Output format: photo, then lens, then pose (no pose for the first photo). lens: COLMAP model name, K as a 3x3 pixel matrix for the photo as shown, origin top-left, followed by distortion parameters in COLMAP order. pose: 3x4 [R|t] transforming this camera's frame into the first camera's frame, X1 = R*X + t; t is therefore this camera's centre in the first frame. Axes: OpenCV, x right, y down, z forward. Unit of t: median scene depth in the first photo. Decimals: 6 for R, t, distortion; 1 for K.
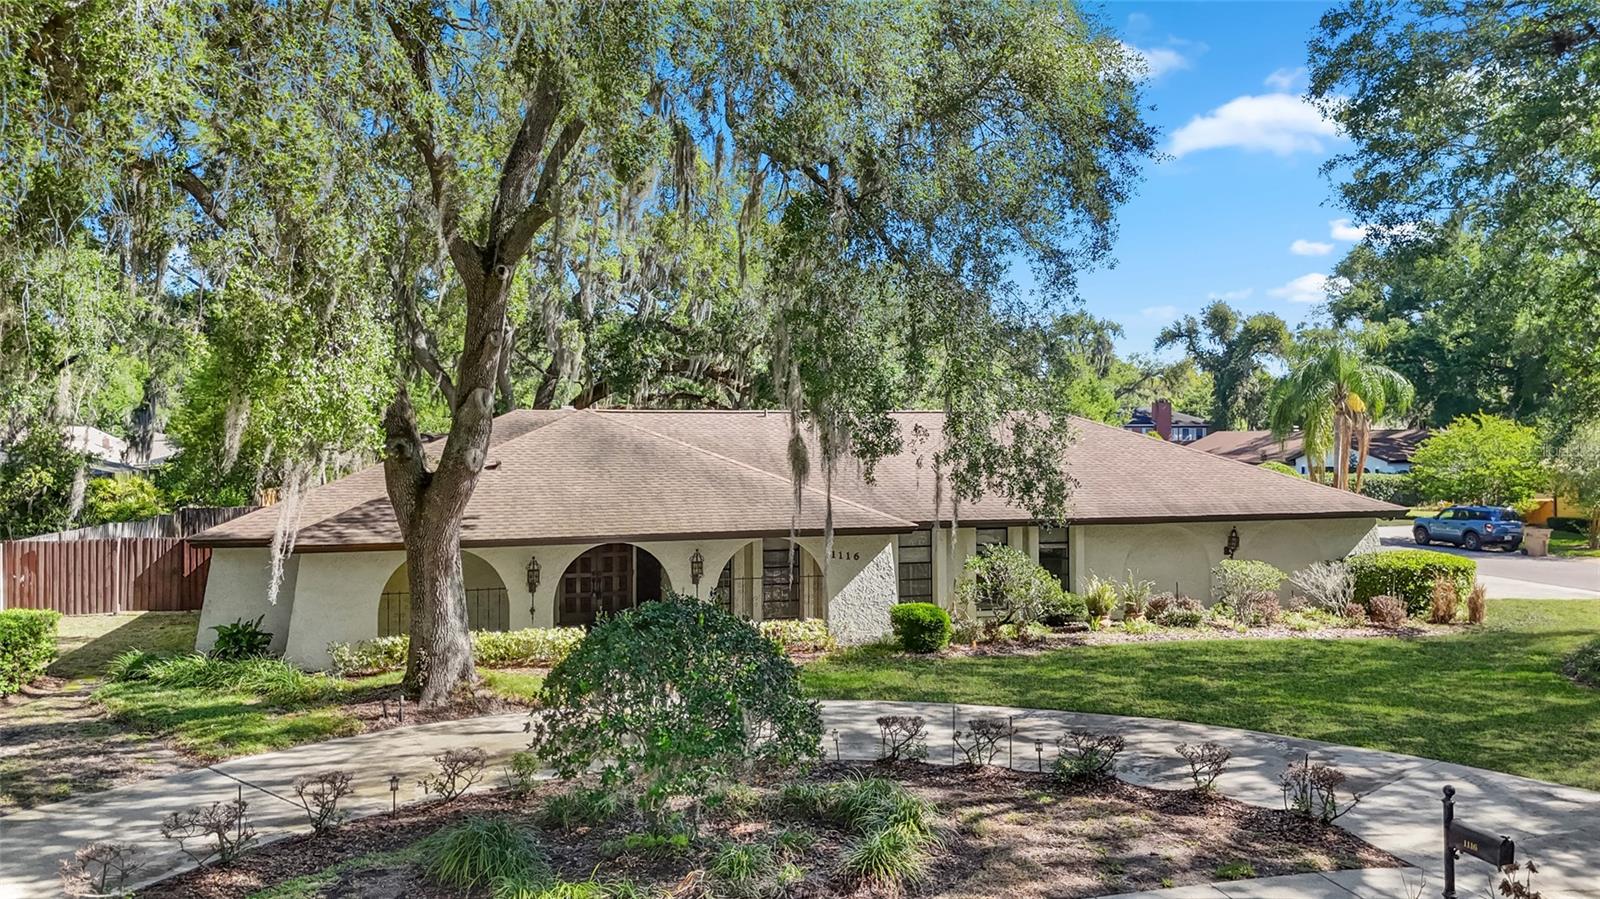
lens RADIAL K [[1120.9, 0, 806.1], [0, 1120.9, 430.8], [0, 0, 1]] dist [0.071256, -0.067440]
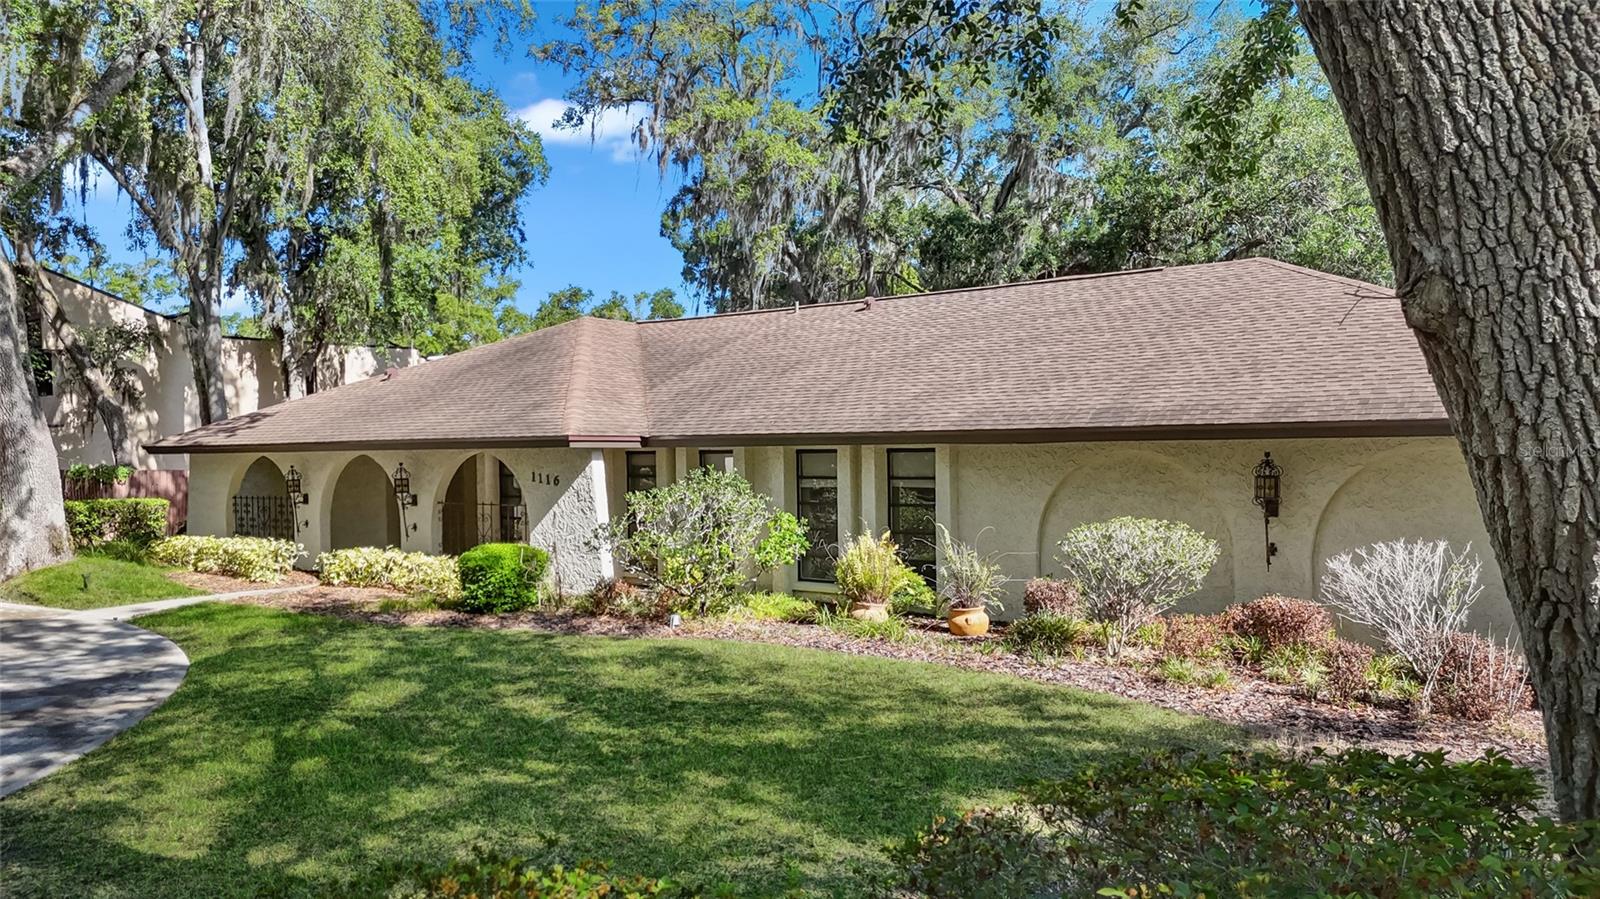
lens RADIAL K [[1123.4, 0, 800.0], [0, 1123.4, 449.5], [0, 0, 1]] dist [0.068892, -0.069386]
pose [[0.610663, 0.001768, -0.791888, 0.854662], [0.021084, 0.999607, 0.018490, 0.099957], [0.791610, -0.027987, 0.610386, 0.826551]]
